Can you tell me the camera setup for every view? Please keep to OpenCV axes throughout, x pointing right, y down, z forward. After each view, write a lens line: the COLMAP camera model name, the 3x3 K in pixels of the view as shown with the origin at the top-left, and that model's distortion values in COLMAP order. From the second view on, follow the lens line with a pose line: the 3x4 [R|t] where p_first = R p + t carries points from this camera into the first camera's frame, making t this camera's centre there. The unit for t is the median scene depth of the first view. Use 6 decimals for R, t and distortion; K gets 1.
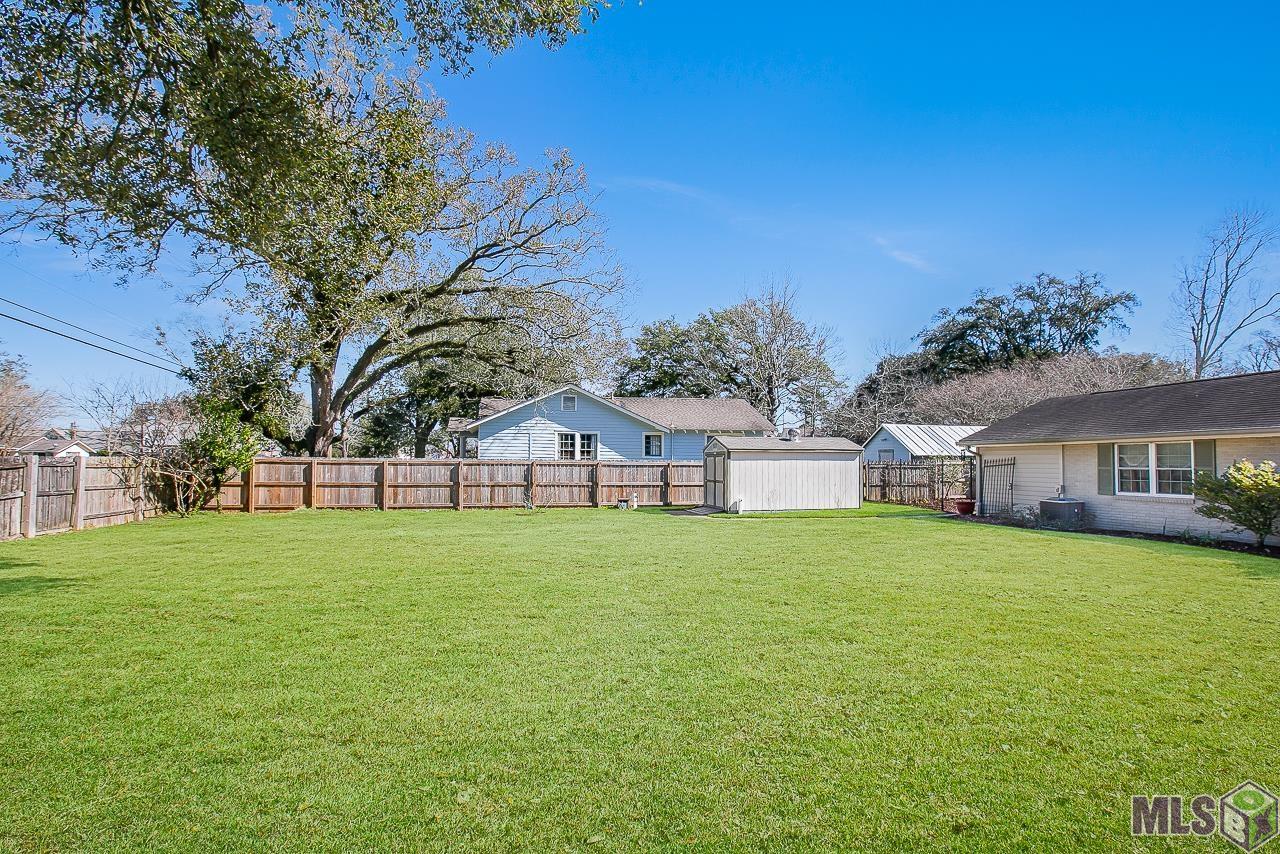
lens RADIAL K [[586.6, 0, 642.1], [0, 586.6, 425.2], [0, 0, 1]] dist [-0.059828, 0.014800]
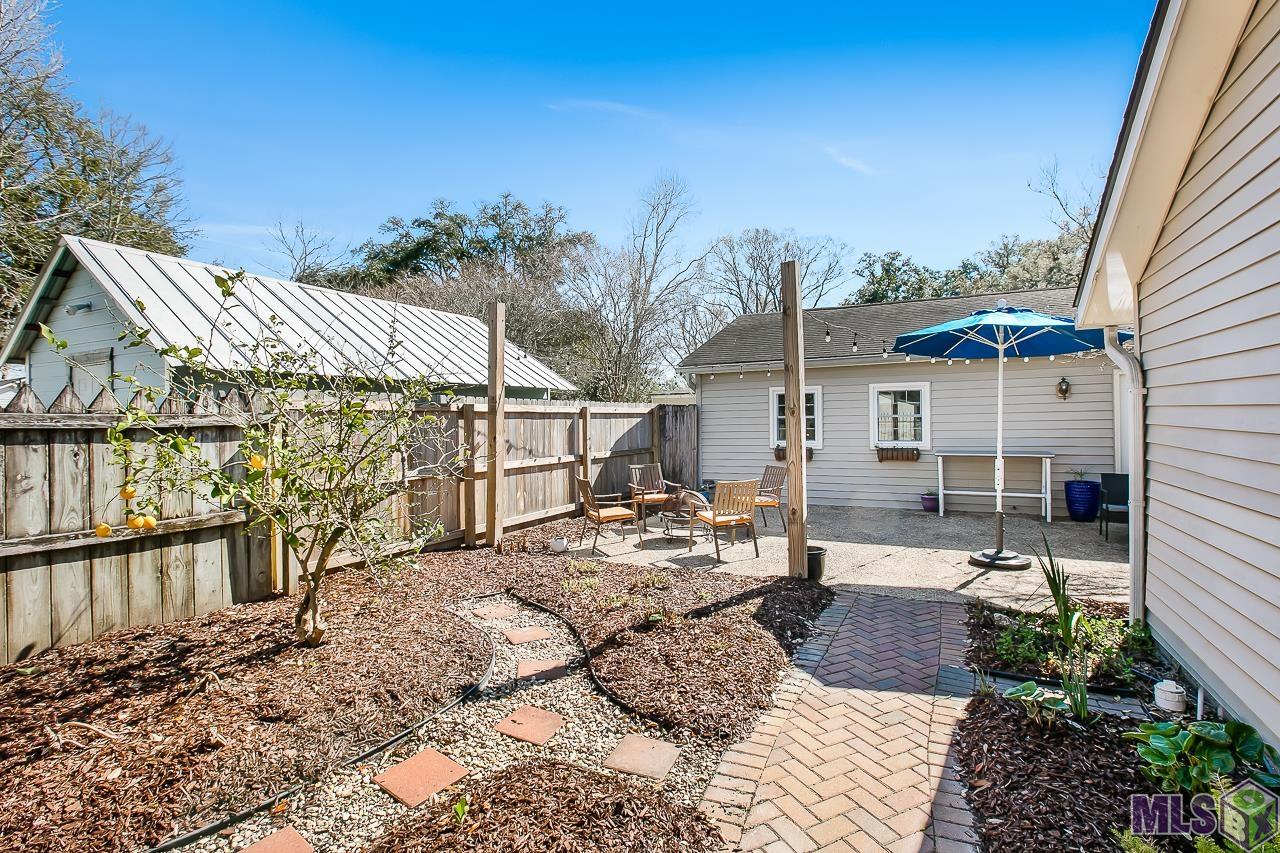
lens RADIAL K [[618.2, 0, 616.4], [0, 618.2, 423.2], [0, 0, 1]] dist [-0.038334, -0.000130]
pose [[0.679672, -0.017296, 0.733312, 0.499792], [-0.031491, 0.998112, 0.052729, 0.066910], [-0.732840, -0.058931, 0.677844, 0.894815]]
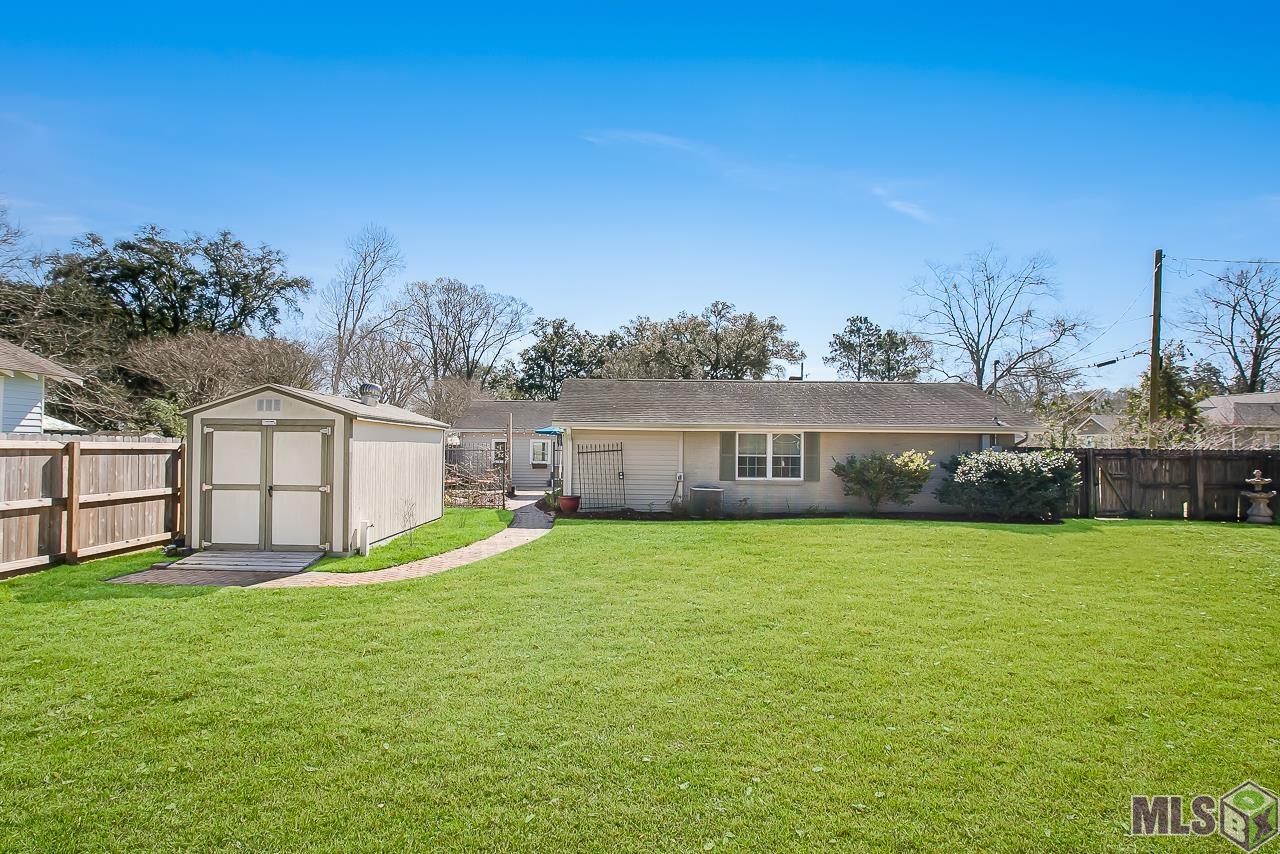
lens RADIAL K [[618.2, 0, 616.4], [0, 618.2, 423.7], [0, 0, 1]] dist [-0.038334, -0.000130]
pose [[0.234269, 0.039889, 0.971353, -0.223992], [-0.072173, 0.997114, -0.023540, 0.038359], [-0.969489, -0.064591, 0.236472, 0.601606]]
